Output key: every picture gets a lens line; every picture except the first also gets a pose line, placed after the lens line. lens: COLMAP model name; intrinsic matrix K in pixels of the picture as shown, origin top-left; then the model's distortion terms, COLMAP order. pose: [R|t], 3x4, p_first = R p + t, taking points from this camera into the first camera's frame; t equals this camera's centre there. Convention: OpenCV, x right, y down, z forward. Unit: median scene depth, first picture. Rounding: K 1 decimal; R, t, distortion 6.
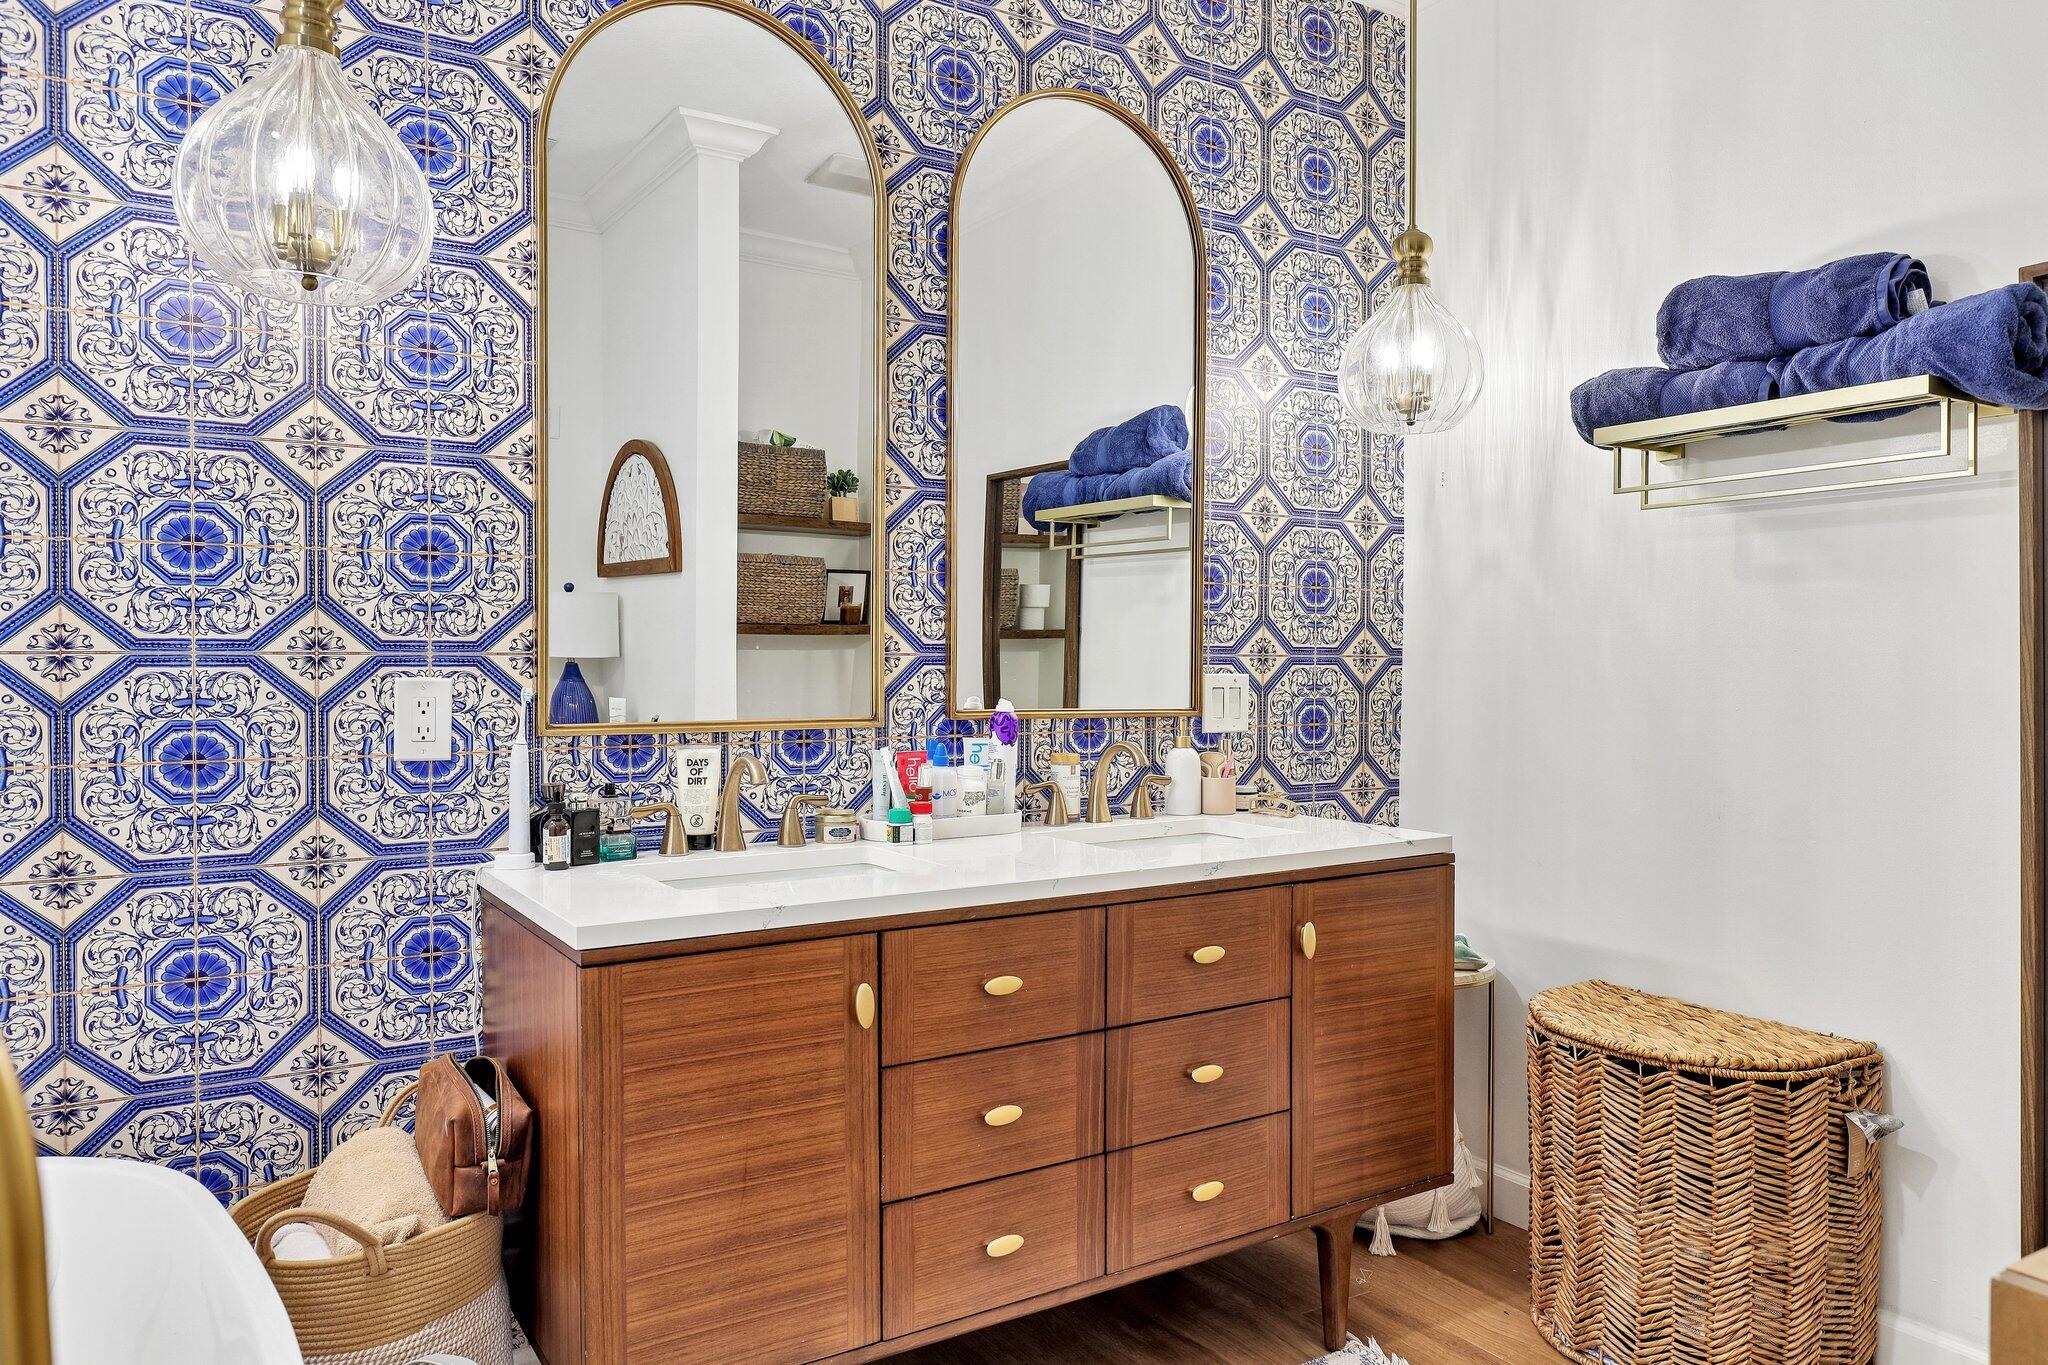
lens RADIAL K [[1386.6, 0, 1024.0], [0, 1386.6, 682.5], [0, 0, 1]] dist [-0.000083, -0.000045]
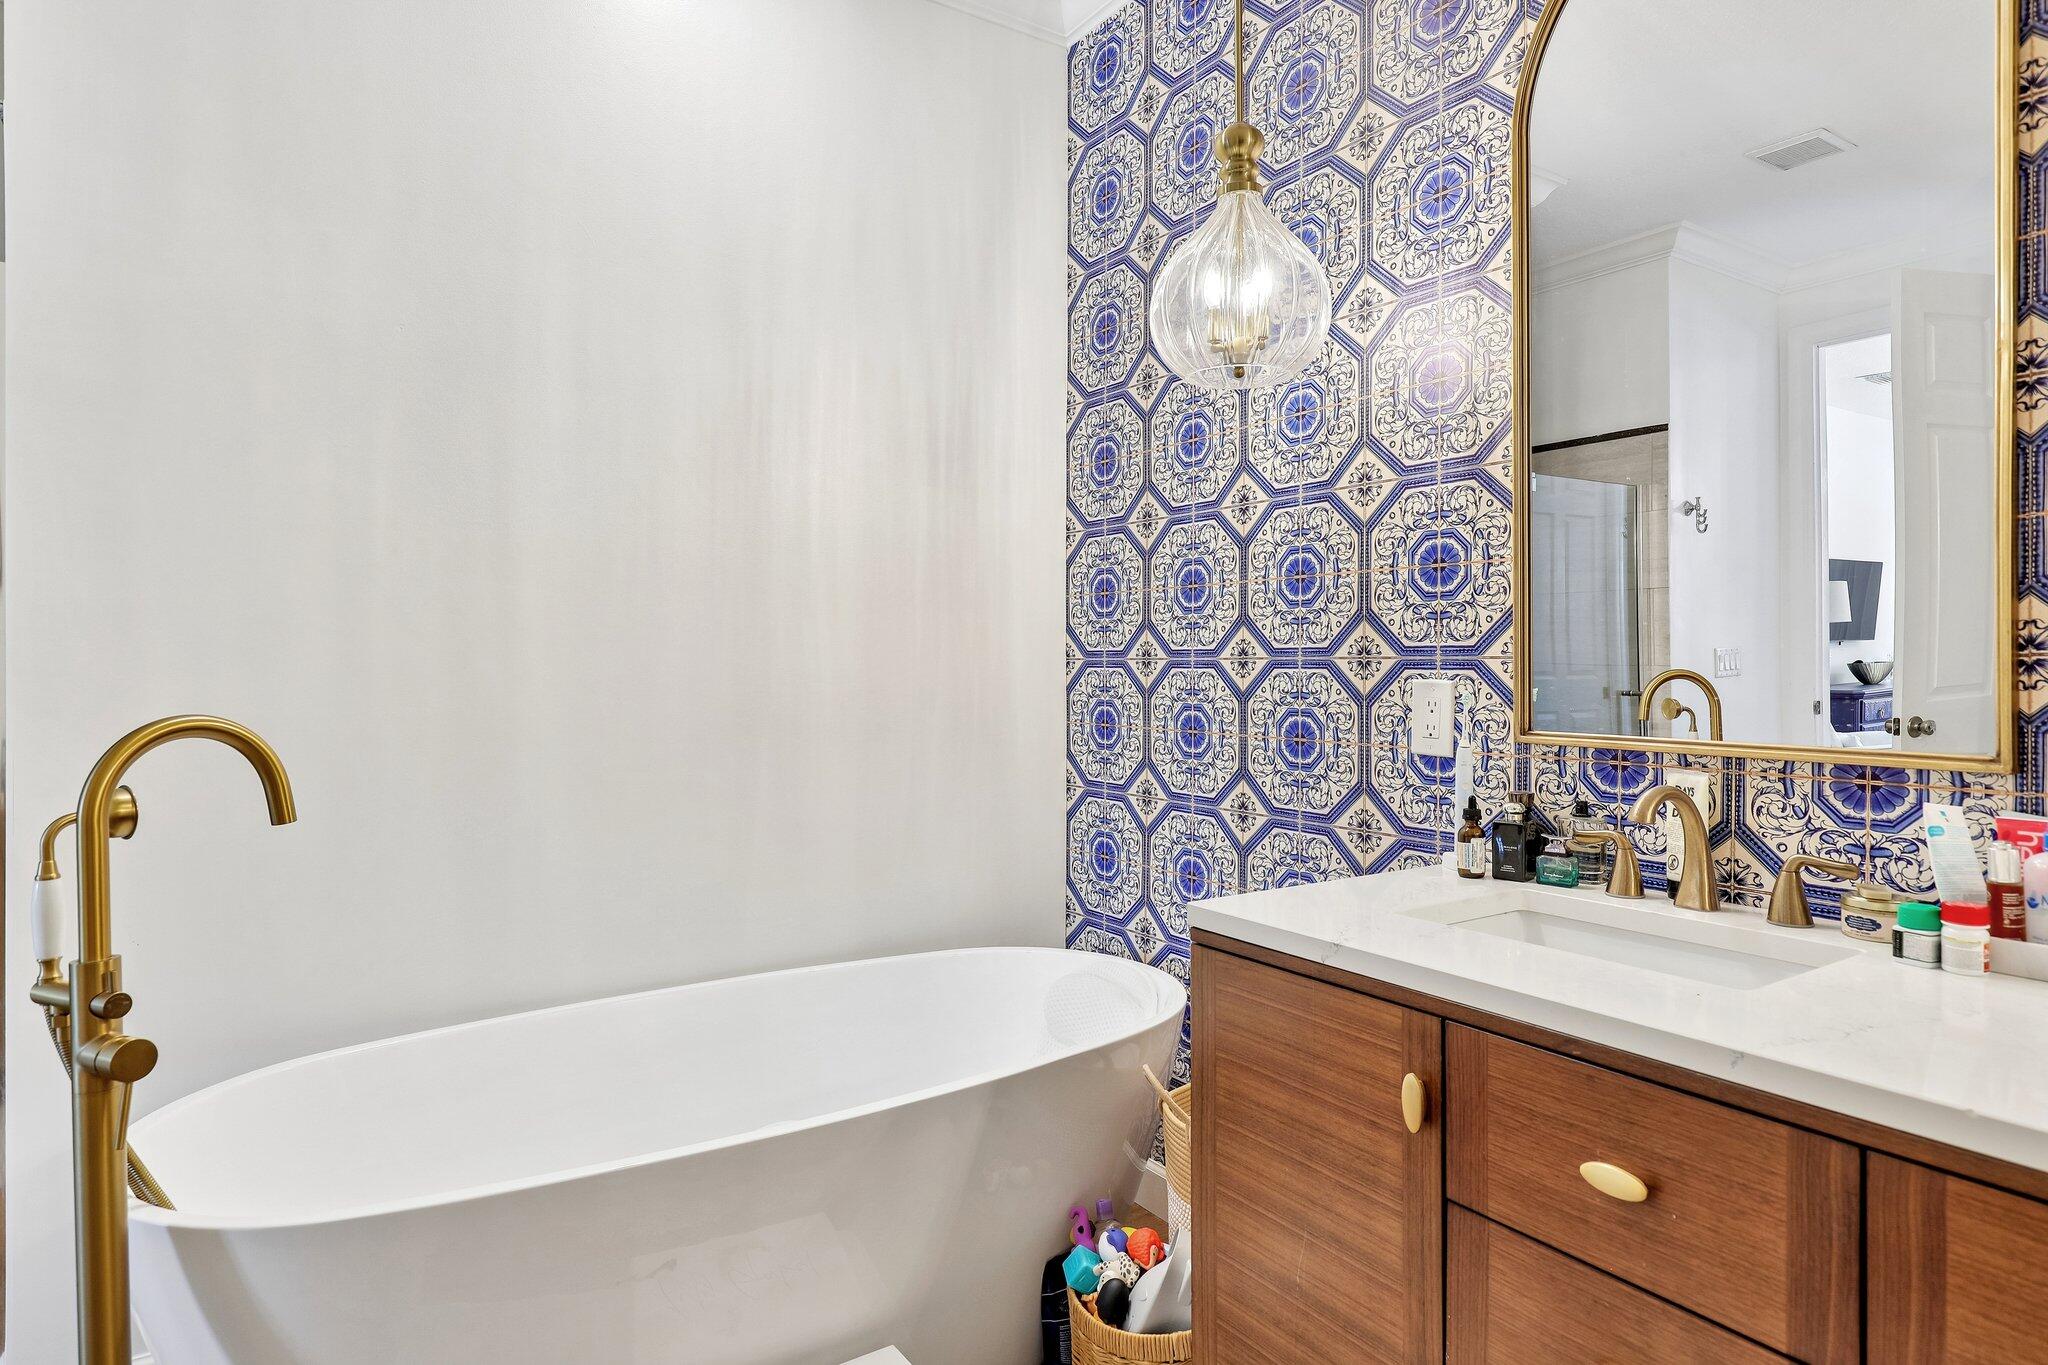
lens RADIAL K [[1141.8, 0, 1024.9], [0, 1141.8, 658.9], [0, 0, 1]] dist [0.002293, 0.000311]
pose [[0.015372, -0.001765, -0.999880, 0.469137], [-0.013957, 0.999901, -0.001980, -0.013807], [0.999784, 0.013986, 0.015345, 0.673182]]
